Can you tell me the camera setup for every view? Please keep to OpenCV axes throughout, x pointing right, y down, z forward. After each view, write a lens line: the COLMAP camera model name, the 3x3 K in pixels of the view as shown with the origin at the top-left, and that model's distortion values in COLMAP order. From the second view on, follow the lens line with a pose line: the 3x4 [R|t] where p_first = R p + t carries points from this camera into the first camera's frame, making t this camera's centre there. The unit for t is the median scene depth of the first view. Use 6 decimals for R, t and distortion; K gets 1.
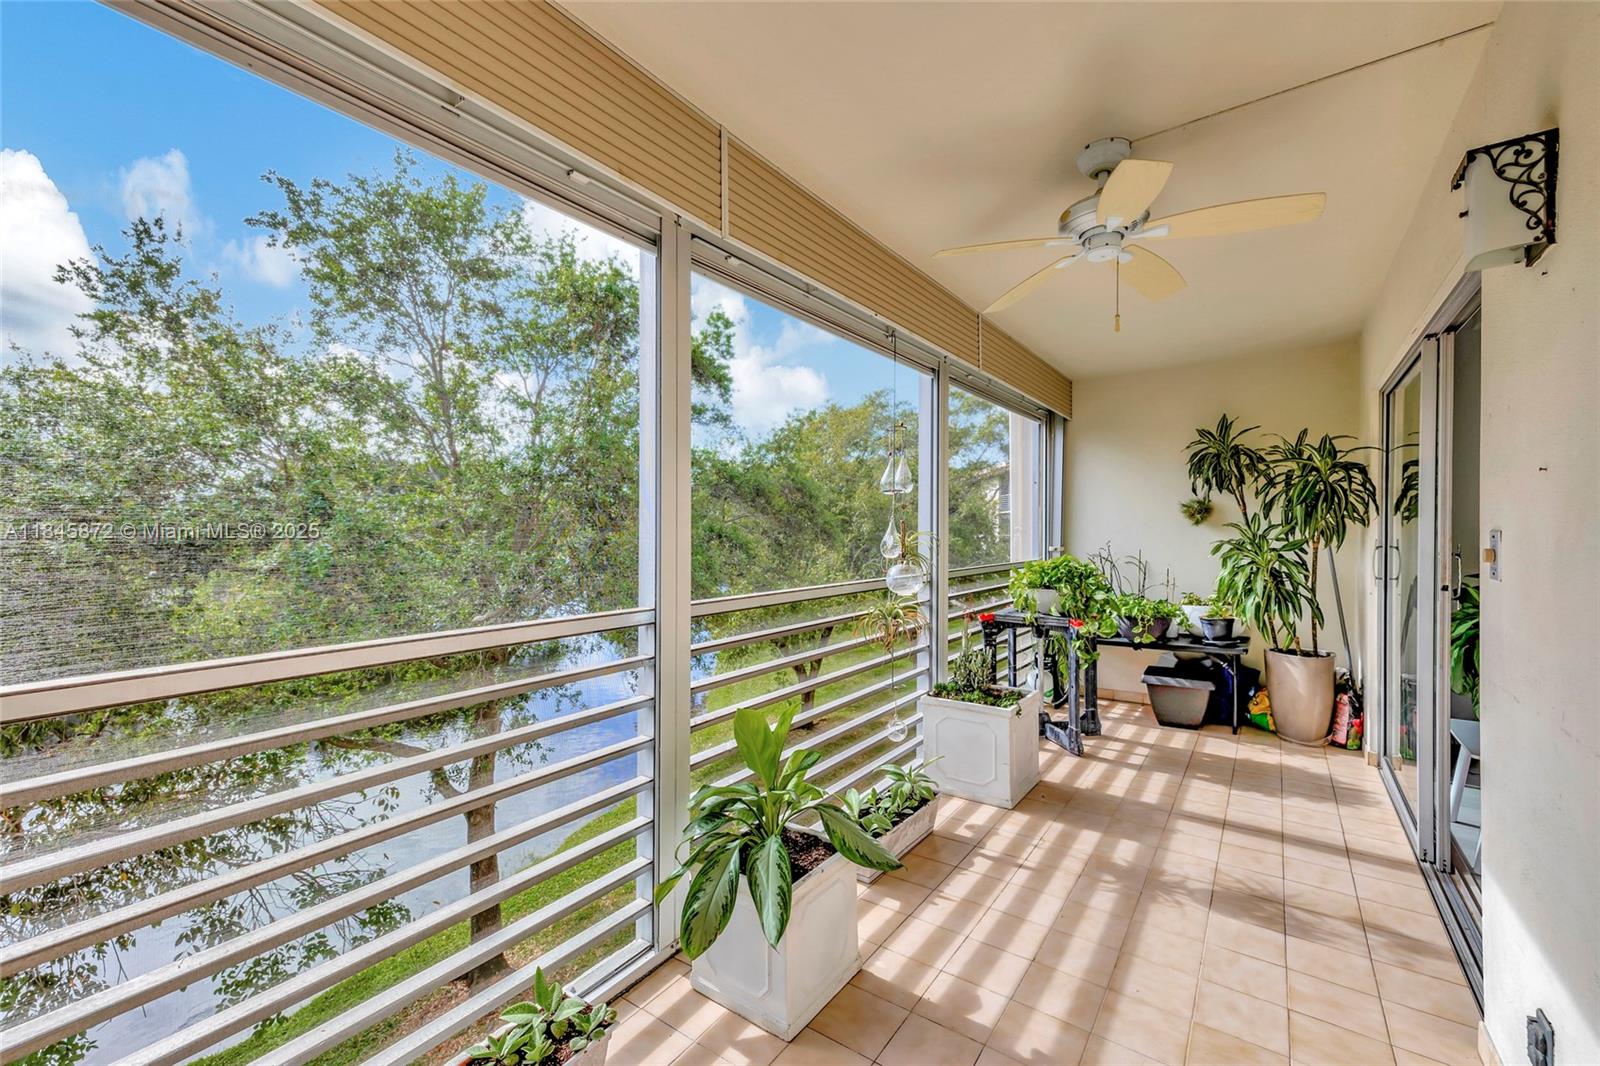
lens RADIAL K [[675.6, 0, 784.5], [0, 675.6, 537.6], [0, 0, 1]] dist [-0.000770, 0.000322]
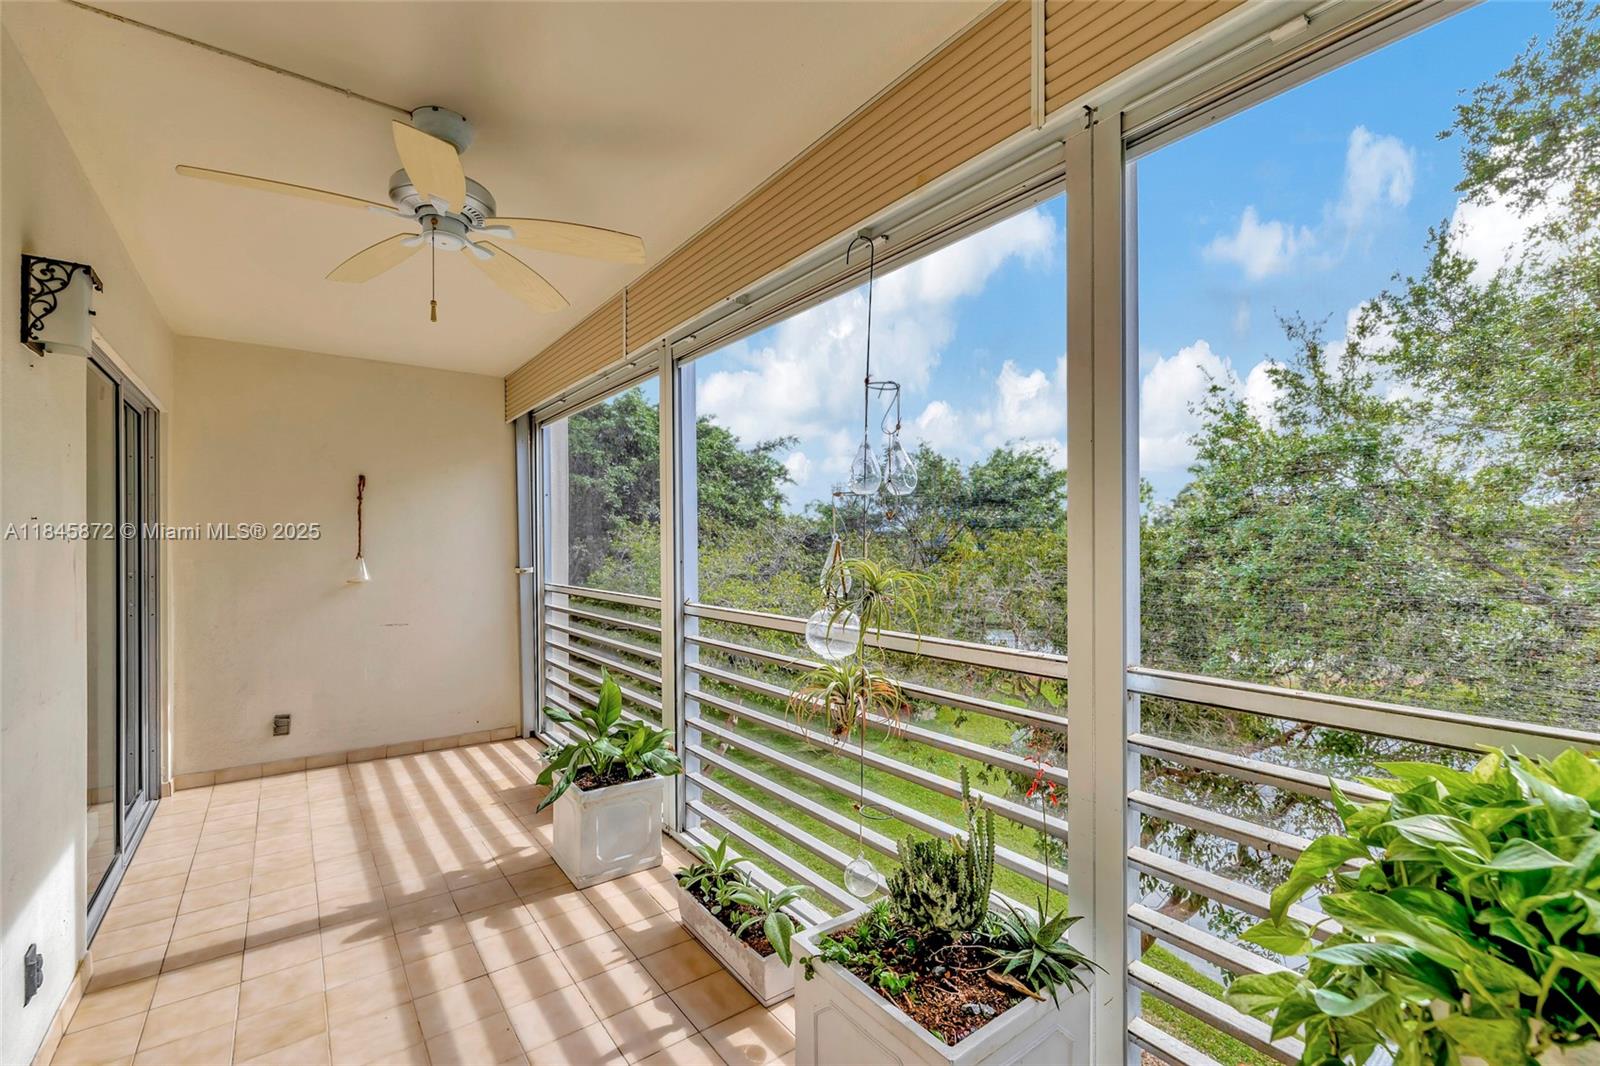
lens RADIAL K [[675.6, 0, 784.5], [0, 675.6, 537.6], [0, 0, 1]] dist [-0.000770, 0.000322]
pose [[-0.304384, -0.000434, -0.952549, 1.029861], [0.001209, 0.999999, -0.000842, -0.032621], [0.952549, -0.001408, -0.304383, 1.483919]]
